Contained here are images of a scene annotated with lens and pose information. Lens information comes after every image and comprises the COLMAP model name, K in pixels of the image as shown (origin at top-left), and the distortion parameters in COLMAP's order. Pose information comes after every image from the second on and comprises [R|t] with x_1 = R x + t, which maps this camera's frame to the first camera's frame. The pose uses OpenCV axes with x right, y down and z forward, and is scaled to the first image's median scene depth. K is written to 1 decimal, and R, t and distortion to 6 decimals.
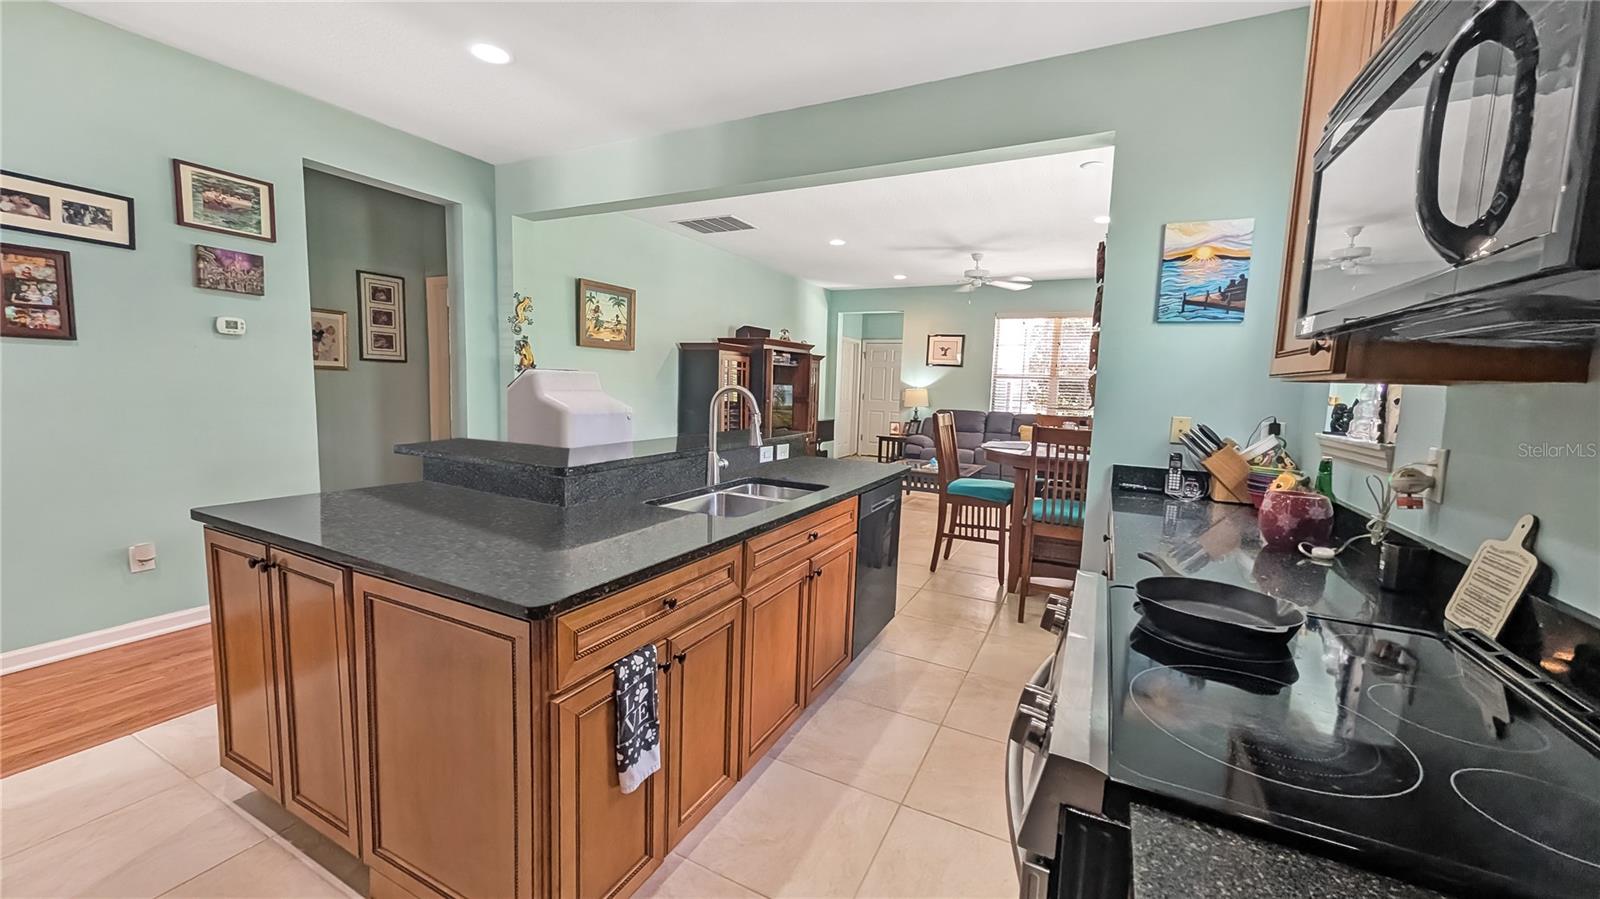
lens RADIAL K [[604.3, 0, 800.0], [0, 604.3, 449.5], [0, 0, 1]] dist [-0.000765, -0.000120]
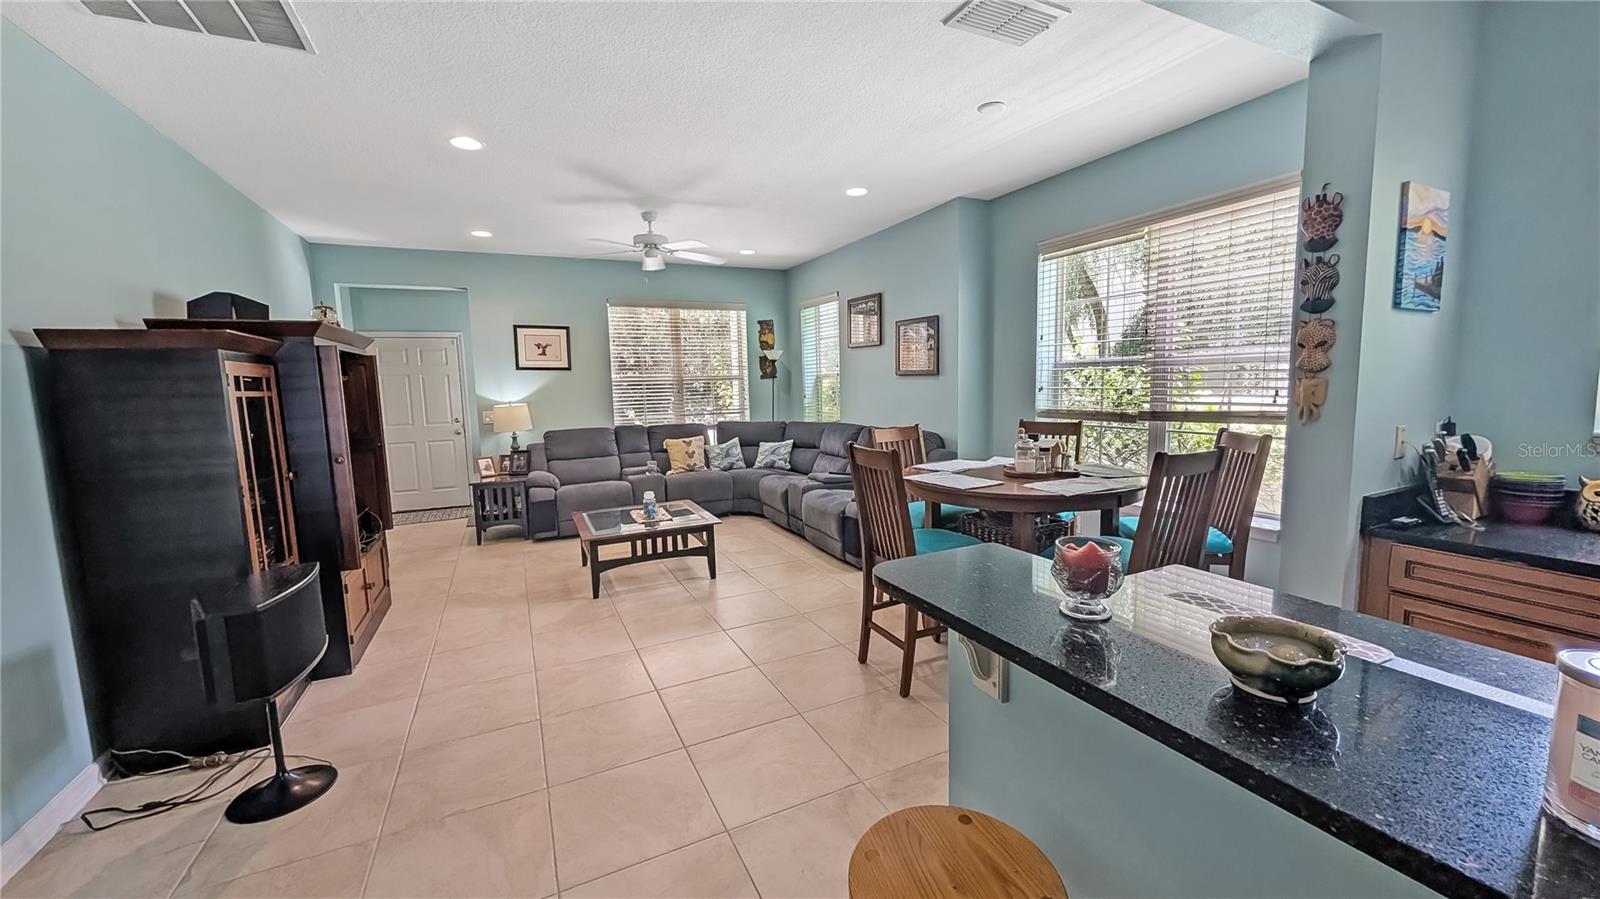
lens RADIAL K [[604.3, 0, 800.0], [0, 604.3, 449.5], [0, 0, 1]] dist [-0.000765, -0.000120]
pose [[0.605543, -0.137616, 0.783824, -0.153393], [0.133897, 0.988512, 0.070110, -0.055654], [-0.784468, 0.062497, 0.617013, 0.335464]]
